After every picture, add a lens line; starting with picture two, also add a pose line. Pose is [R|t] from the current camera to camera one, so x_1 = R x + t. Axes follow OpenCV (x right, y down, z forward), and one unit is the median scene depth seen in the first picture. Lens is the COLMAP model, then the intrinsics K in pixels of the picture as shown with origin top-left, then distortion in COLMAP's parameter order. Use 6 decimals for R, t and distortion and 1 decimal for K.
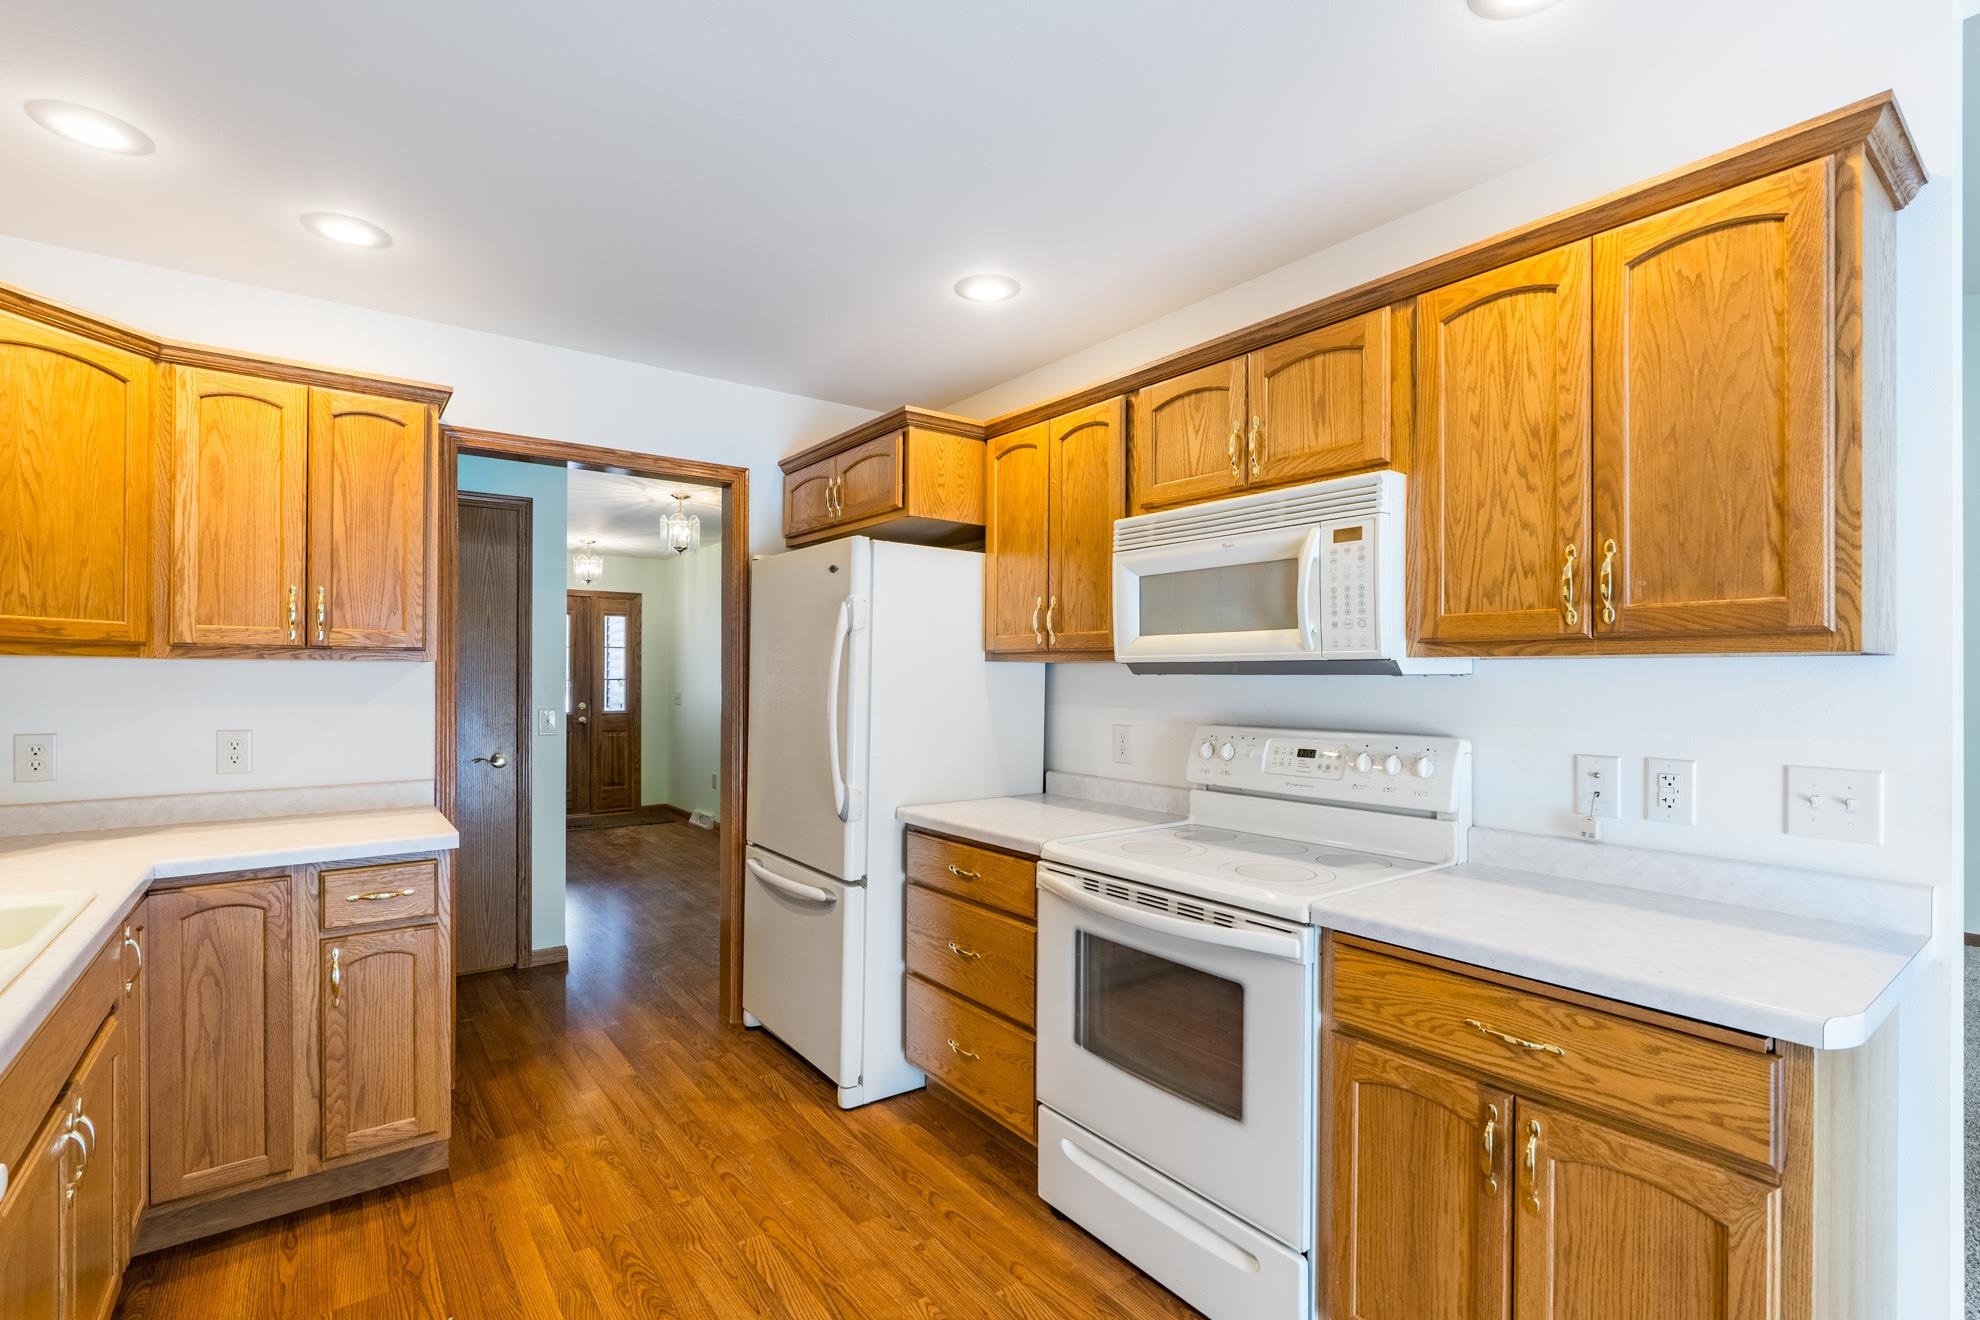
lens RADIAL K [[899.3, 0, 1003.2], [0, 899.3, 674.1], [0, 0, 1]] dist [-0.011258, 0.003436]
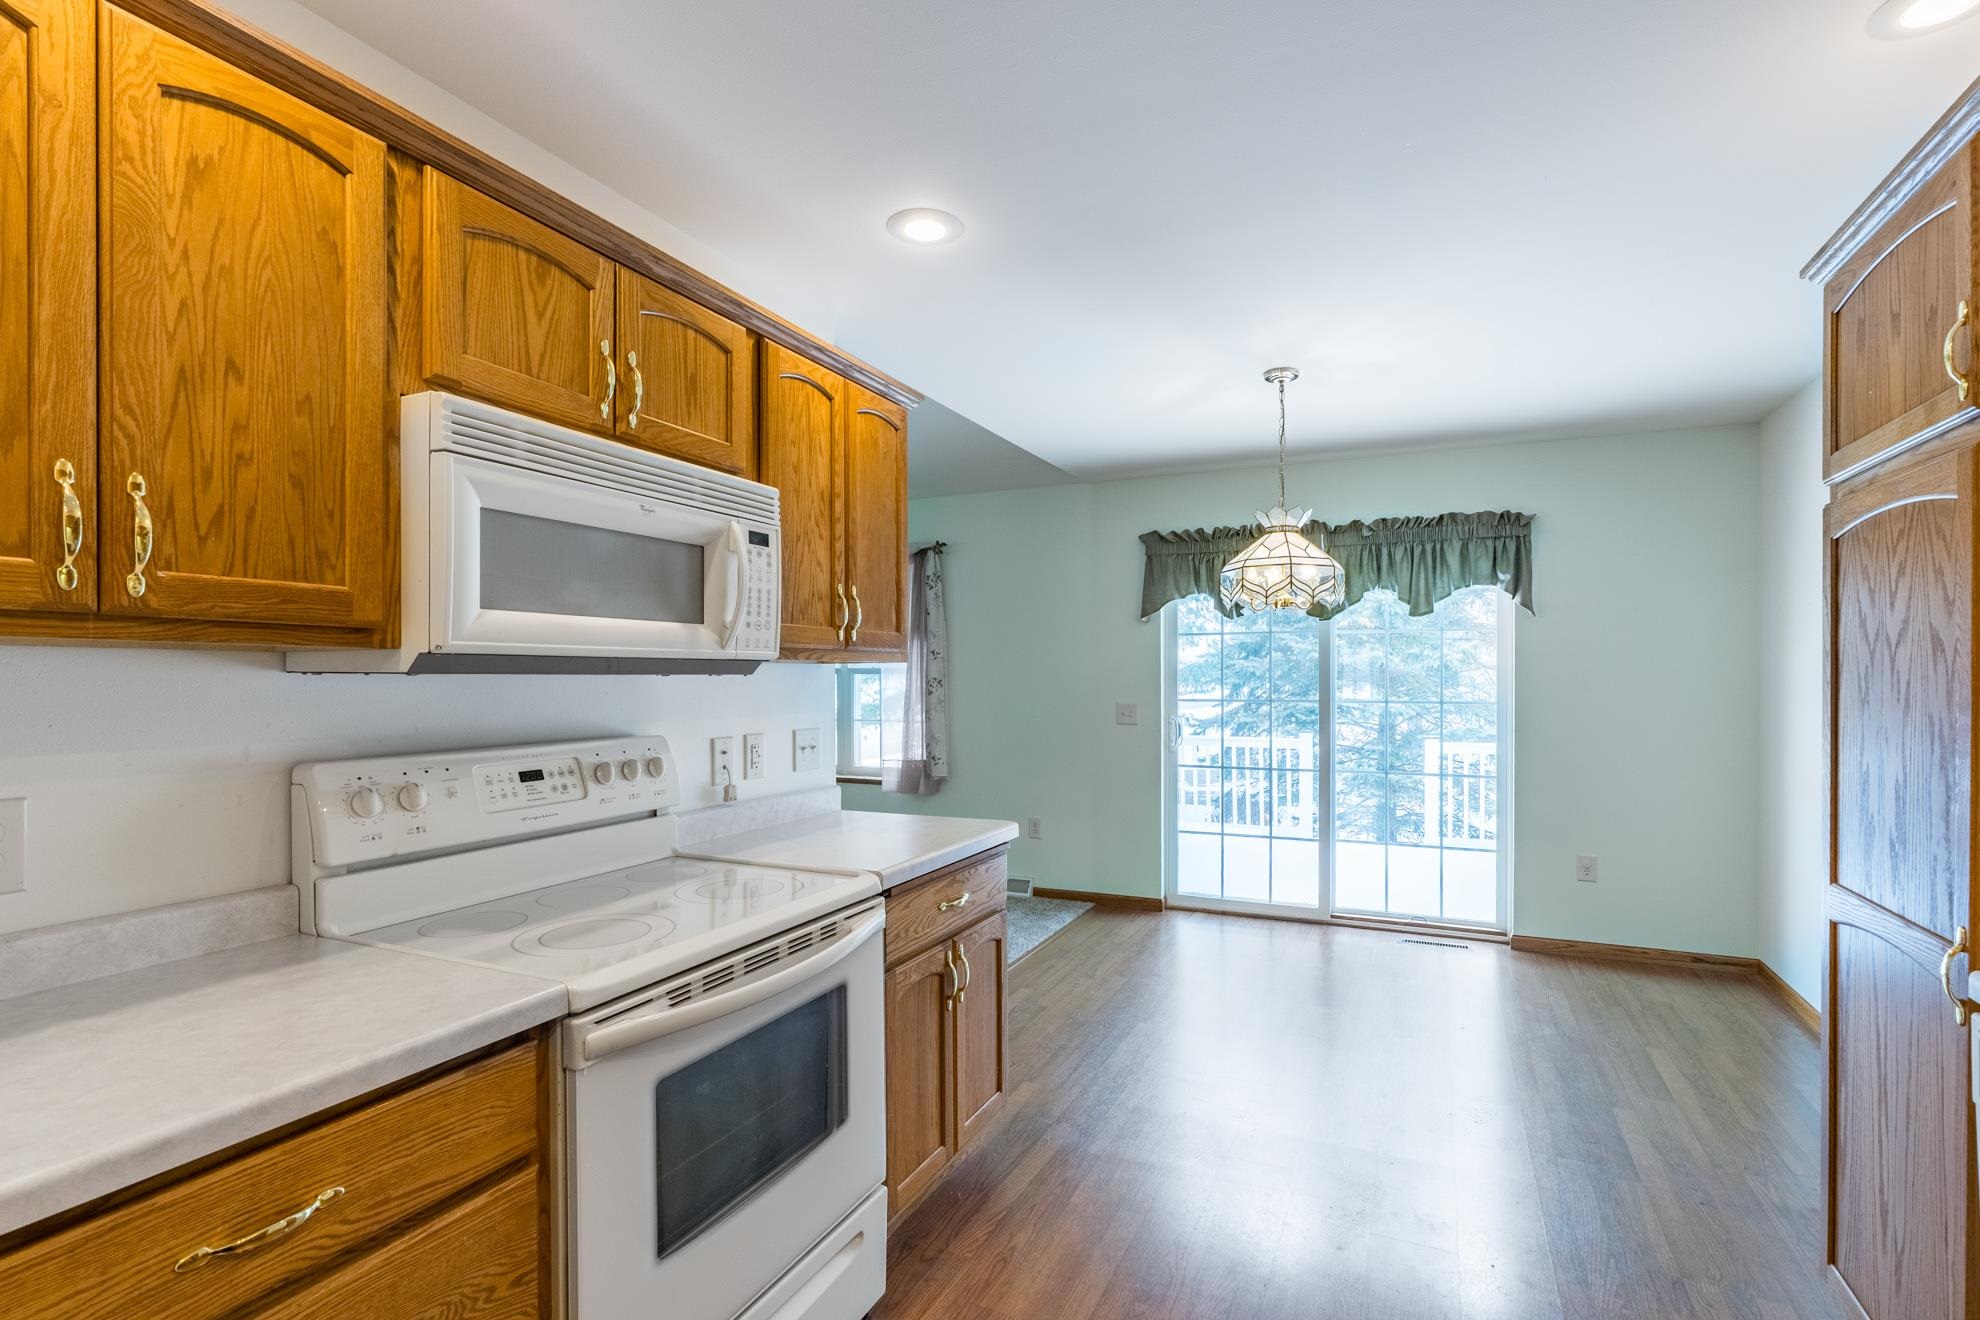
lens RADIAL K [[899.3, 0, 1014.4], [0, 899.3, 676.1], [0, 0, 1]] dist [-0.011258, 0.003436]
pose [[-0.459833, -0.002326, 0.888002, -0.582616], [-0.001457, 0.999997, 0.001864, 0.000124], [-0.888004, -0.000437, -0.459835, 1.058441]]
